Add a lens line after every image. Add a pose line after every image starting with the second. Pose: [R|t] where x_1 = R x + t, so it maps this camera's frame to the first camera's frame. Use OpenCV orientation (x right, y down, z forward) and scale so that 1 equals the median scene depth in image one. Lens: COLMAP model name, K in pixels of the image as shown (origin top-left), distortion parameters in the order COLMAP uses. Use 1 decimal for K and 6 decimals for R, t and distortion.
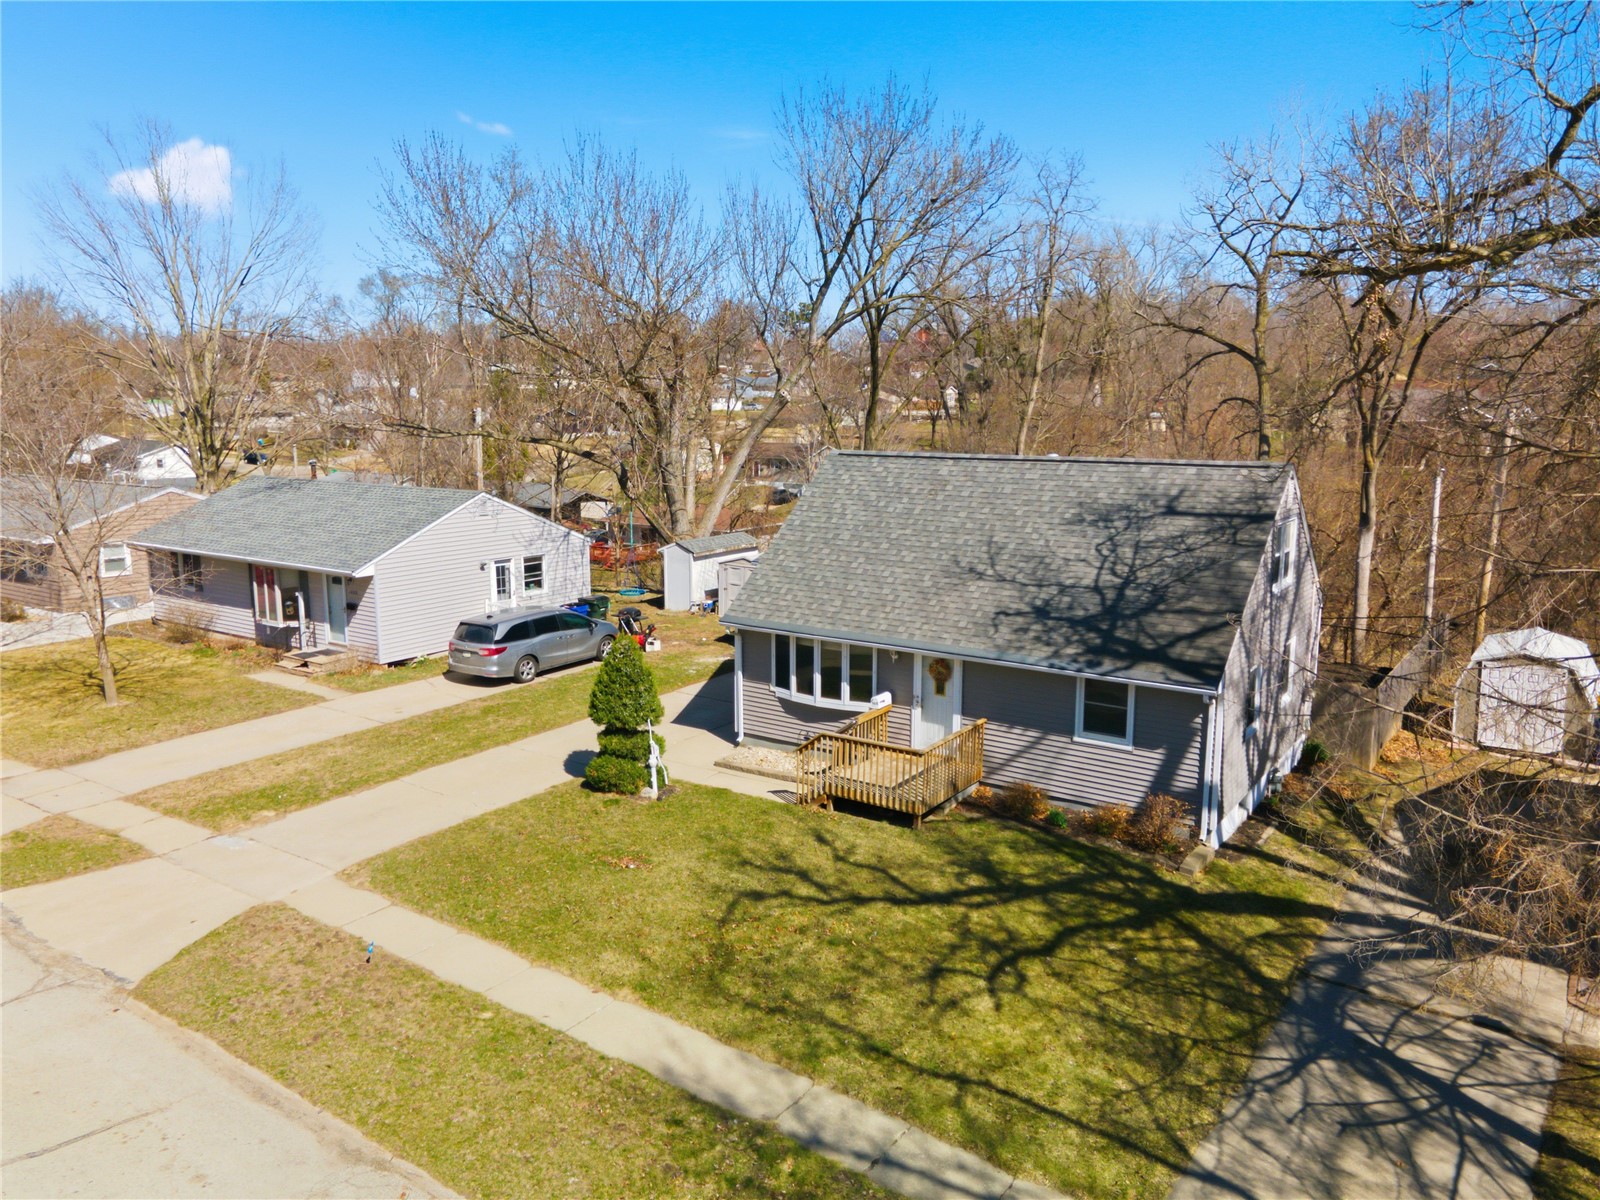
lens RADIAL K [[1159.4, 0, 795.6], [0, 1159.4, 586.0], [0, 0, 1]] dist [0.038714, 0.017258]
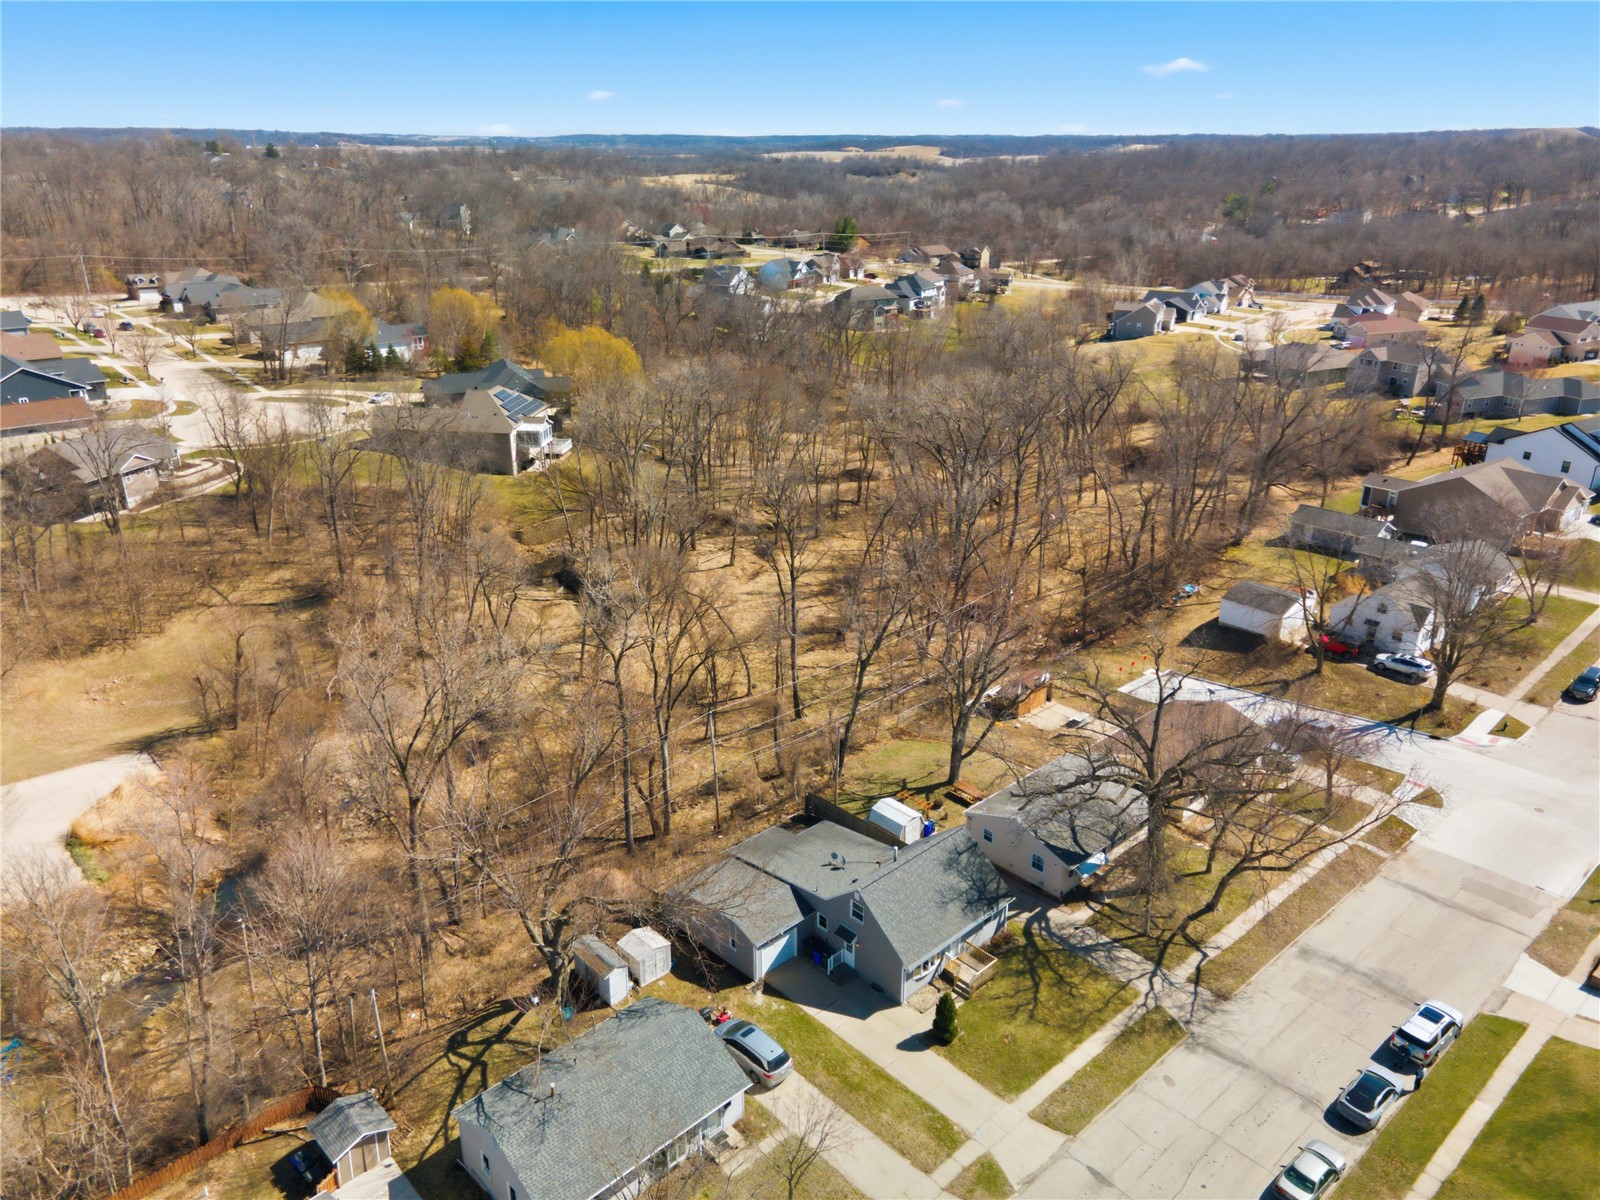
lens RADIAL K [[1159.4, 0, 797.9], [0, 1159.4, 603.0], [0, 0, 1]] dist [0.038714, 0.017258]
pose [[0.208153, -0.368121, 0.906178, -2.881234], [0.161165, 0.926717, 0.339443, -2.199831], [-0.964727, 0.075388, 0.252227, 0.607473]]
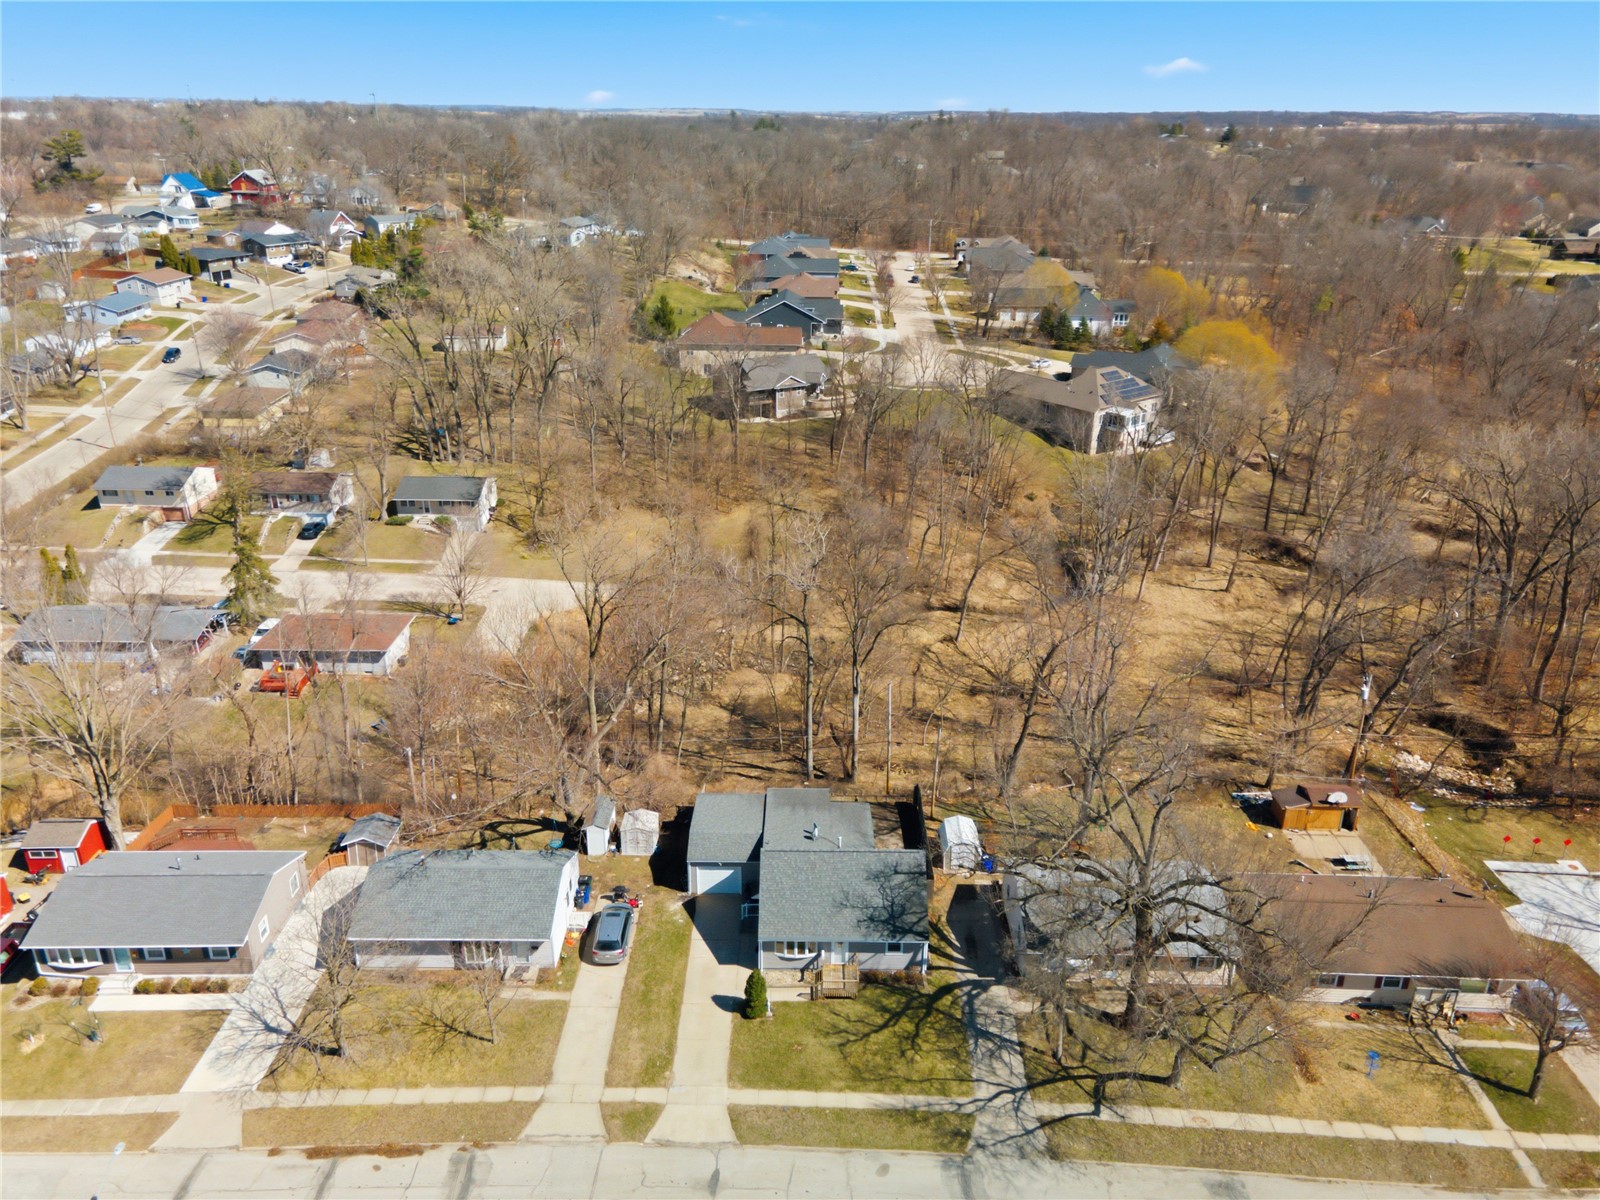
lens RADIAL K [[1159.4, 0, 798.1], [0, 1159.4, 600.2], [0, 0, 1]] dist [0.038714, 0.017258]
pose [[0.827012, -0.214146, 0.519800, -1.594490], [0.085516, 0.961769, 0.260169, -1.857355], [-0.555641, -0.170712, 0.813708, -1.515978]]
